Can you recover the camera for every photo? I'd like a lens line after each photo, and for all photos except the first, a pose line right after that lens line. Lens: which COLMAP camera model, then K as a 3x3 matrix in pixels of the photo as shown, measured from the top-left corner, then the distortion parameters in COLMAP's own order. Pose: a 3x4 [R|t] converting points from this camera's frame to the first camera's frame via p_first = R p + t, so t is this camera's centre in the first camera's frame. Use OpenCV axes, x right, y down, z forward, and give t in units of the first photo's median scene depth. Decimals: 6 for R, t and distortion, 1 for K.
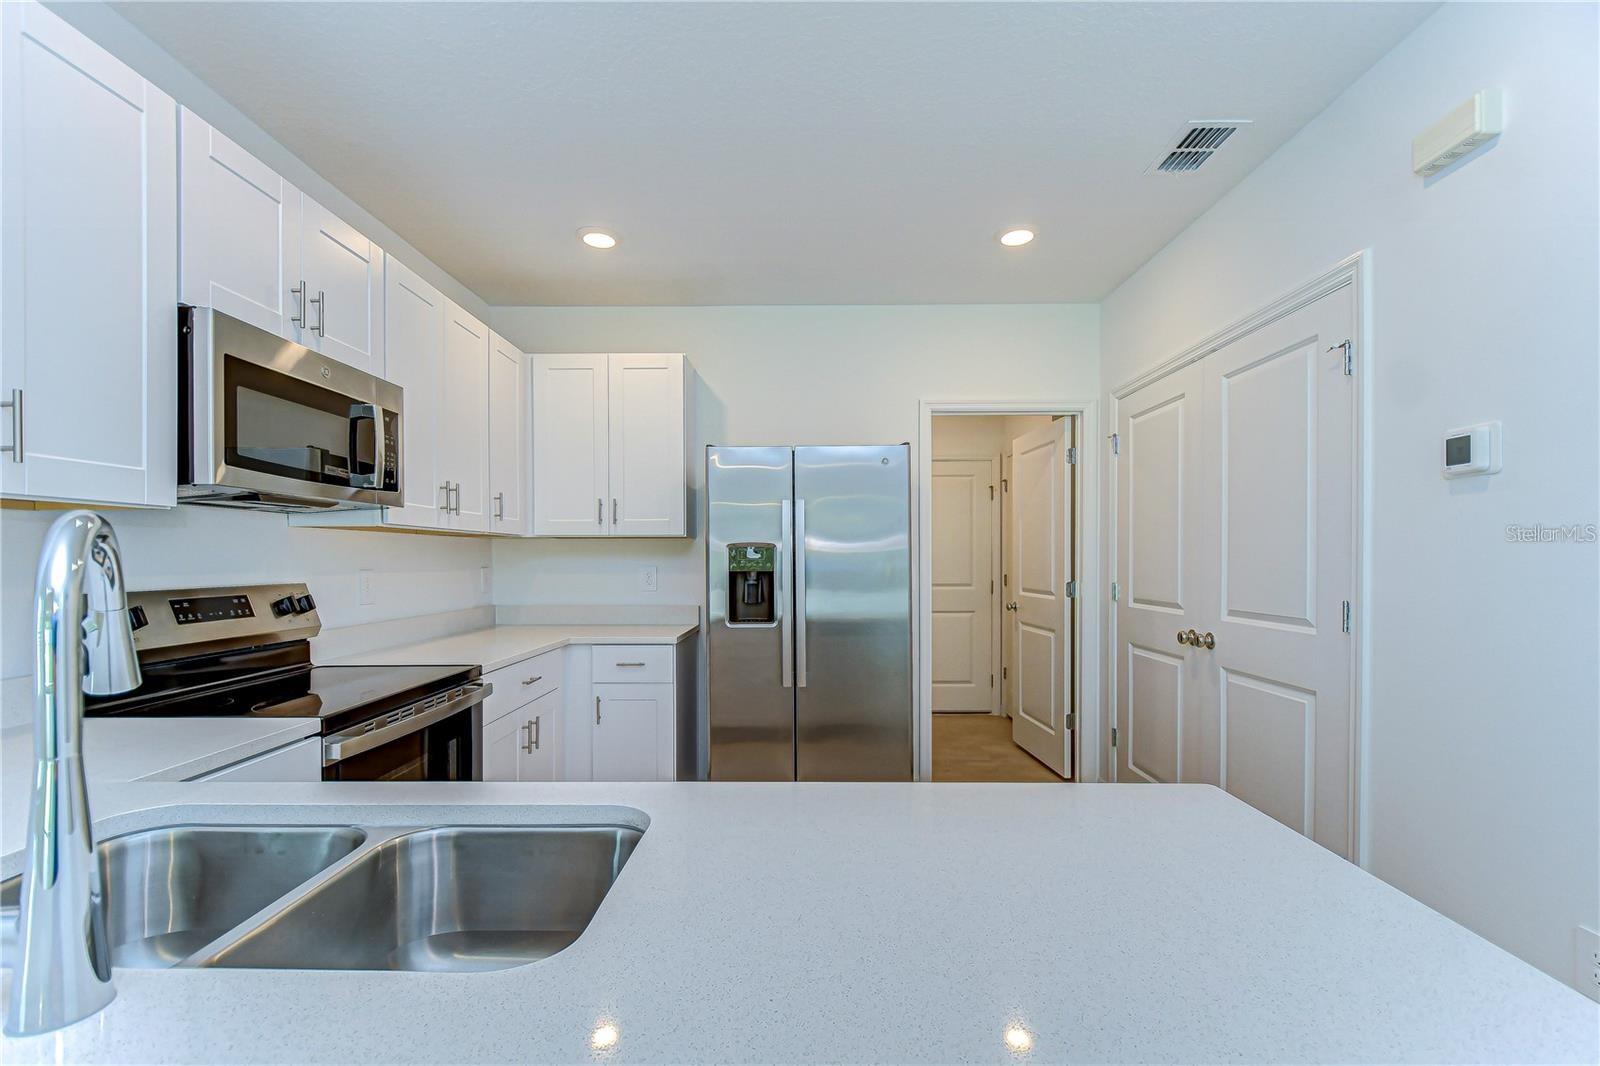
lens RADIAL K [[689.4, 0, 793.1], [0, 689.4, 562.5], [0, 0, 1]] dist [0.000065, -0.001501]
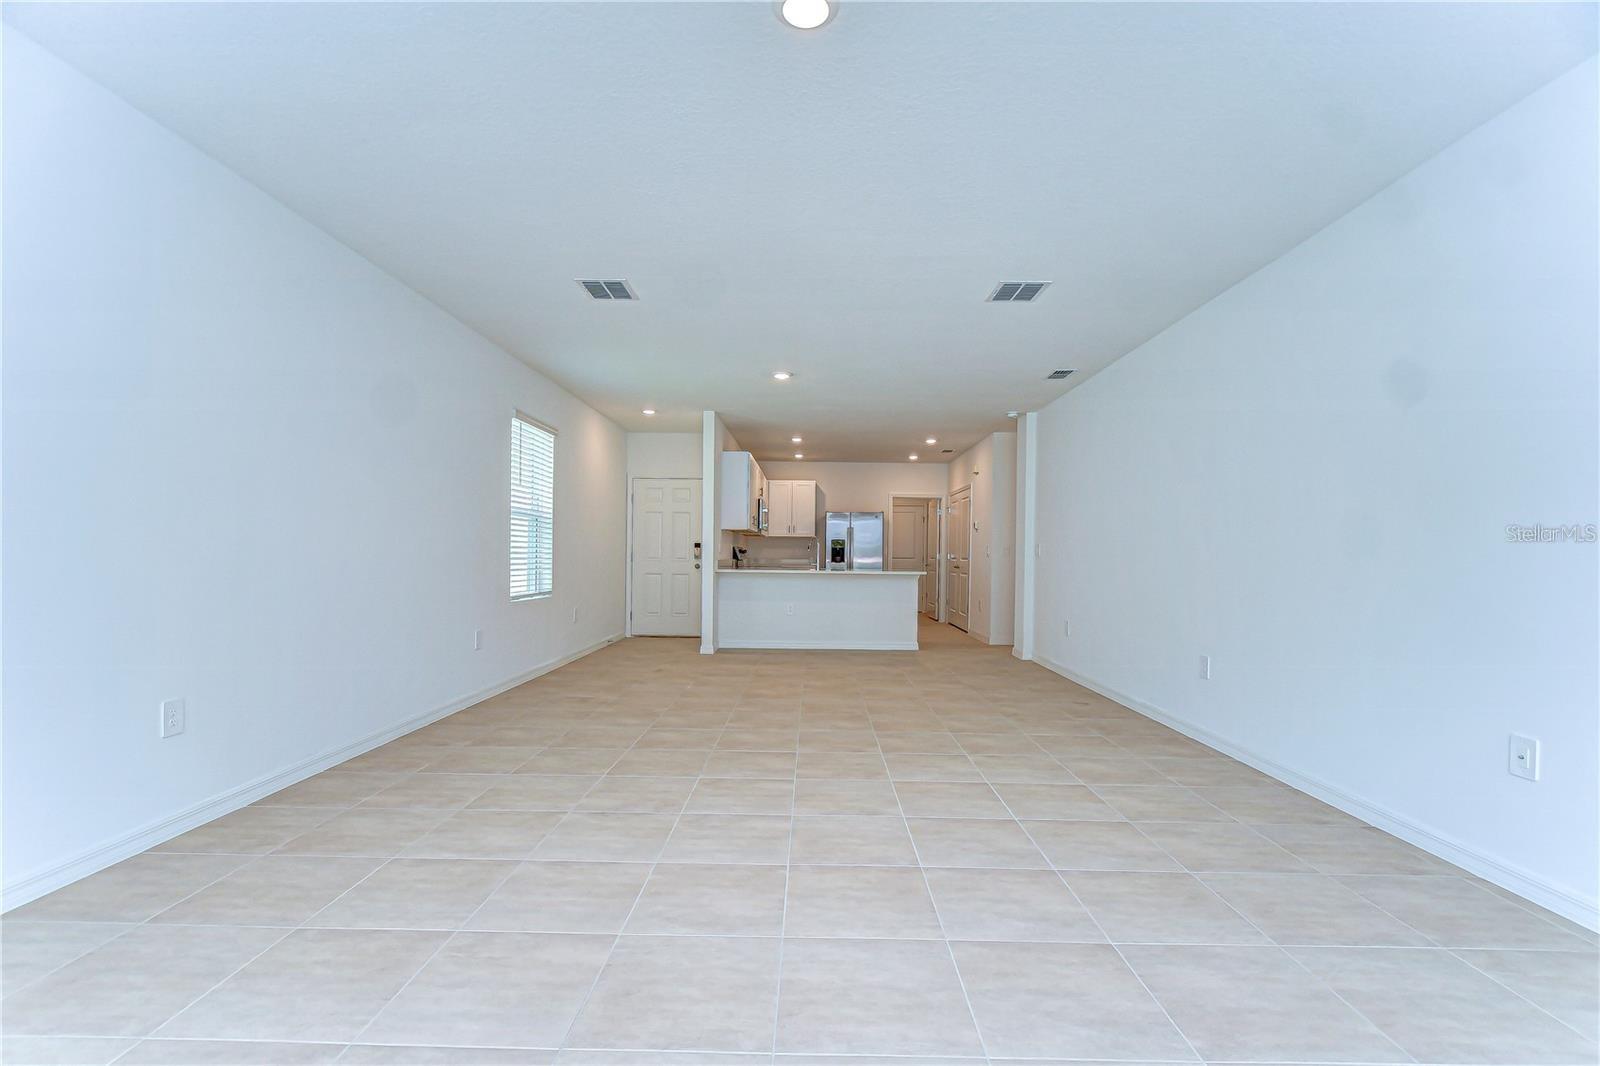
lens RADIAL K [[689.4, 0, 788.4], [0, 689.4, 536.5], [0, 0, 1]] dist [0.000065, -0.001501]
pose [[0.999910, 0.013321, -0.001514, -0.325429], [-0.013365, 0.999306, -0.034764, 0.084345], [0.001050, 0.034781, 0.999394, -2.621382]]
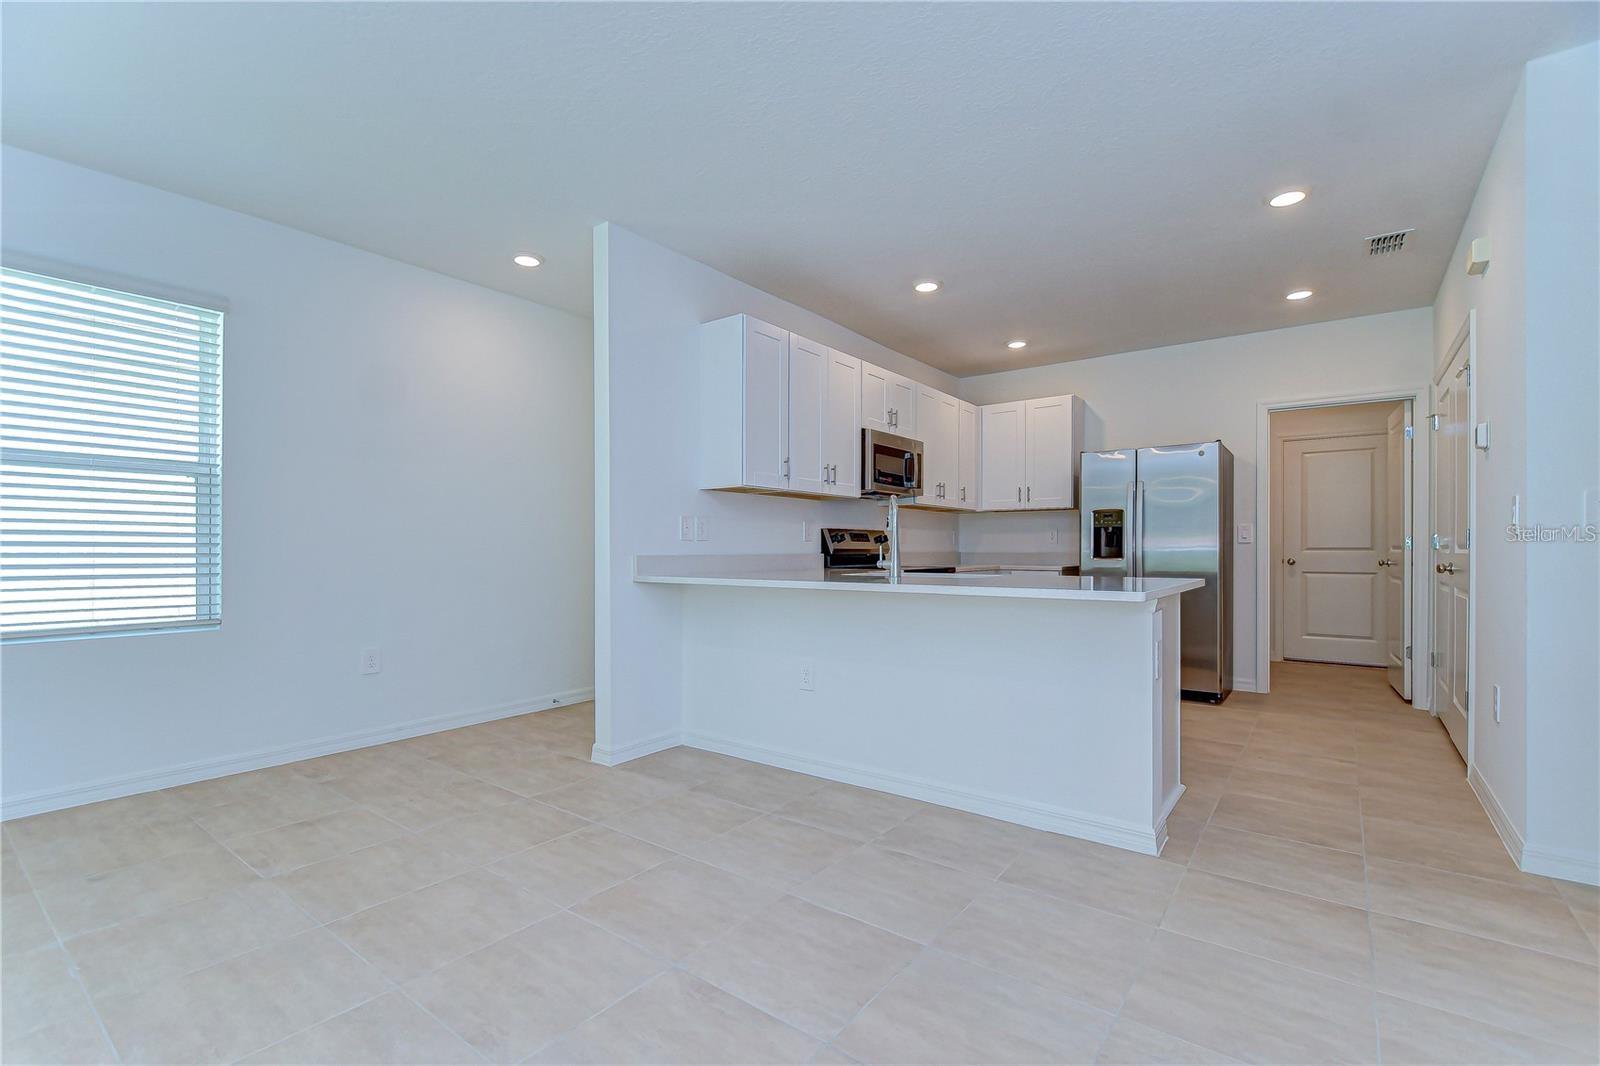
lens RADIAL K [[689.4, 0, 804.1], [0, 689.4, 543.0], [0, 0, 1]] dist [0.000065, -0.001501]
pose [[0.810190, -0.001079, -0.586166, 0.327967], [-0.006048, 0.999930, -0.010200, 0.074943], [0.586136, 0.011809, 0.810127, -0.786629]]
